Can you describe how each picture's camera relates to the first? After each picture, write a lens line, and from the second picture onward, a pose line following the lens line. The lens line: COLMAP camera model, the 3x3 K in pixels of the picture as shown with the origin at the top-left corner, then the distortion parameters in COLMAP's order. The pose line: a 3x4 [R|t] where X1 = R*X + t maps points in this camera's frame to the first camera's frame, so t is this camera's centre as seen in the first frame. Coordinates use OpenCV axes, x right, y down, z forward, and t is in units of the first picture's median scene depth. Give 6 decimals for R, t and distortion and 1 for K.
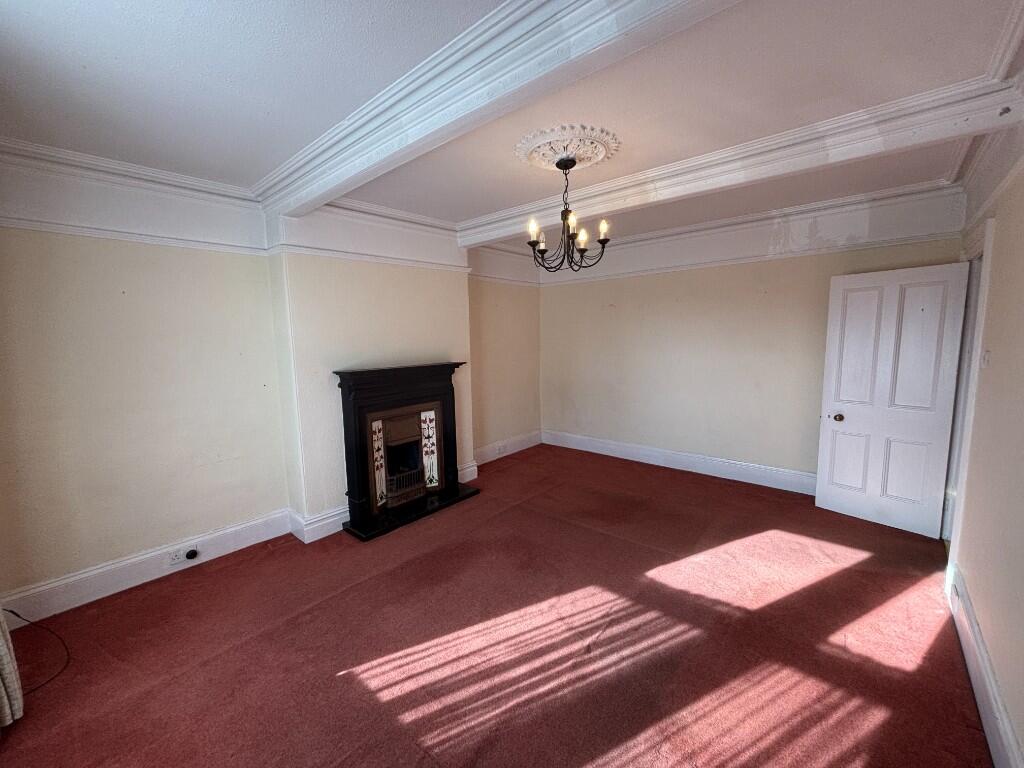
lens RADIAL K [[415.8, 0, 506.4], [0, 415.8, 382.3], [0, 0, 1]] dist [-0.000129, -0.000070]
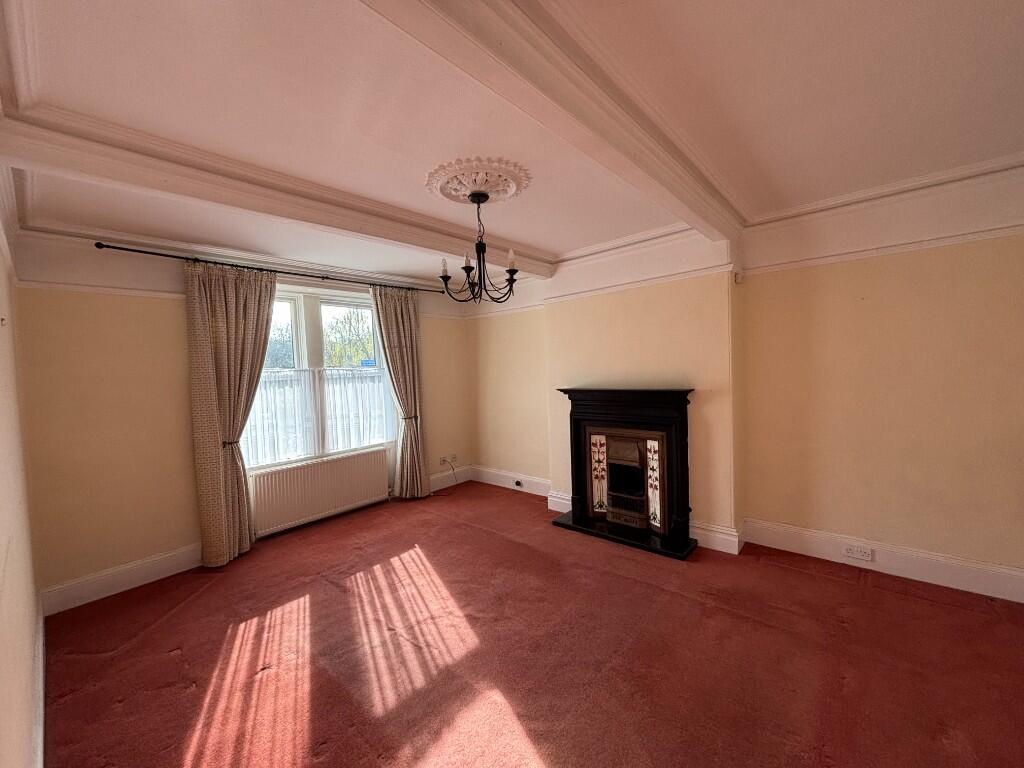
lens RADIAL K [[415.8, 0, 506.4], [0, 415.8, 382.3], [0, 0, 1]] dist [-0.000129, -0.000070]
pose [[0.003689, 0.068469, -0.997646, 0.934650], [-0.079482, 0.994517, 0.067960, -0.122992], [0.996829, 0.079044, 0.009111, 0.875146]]
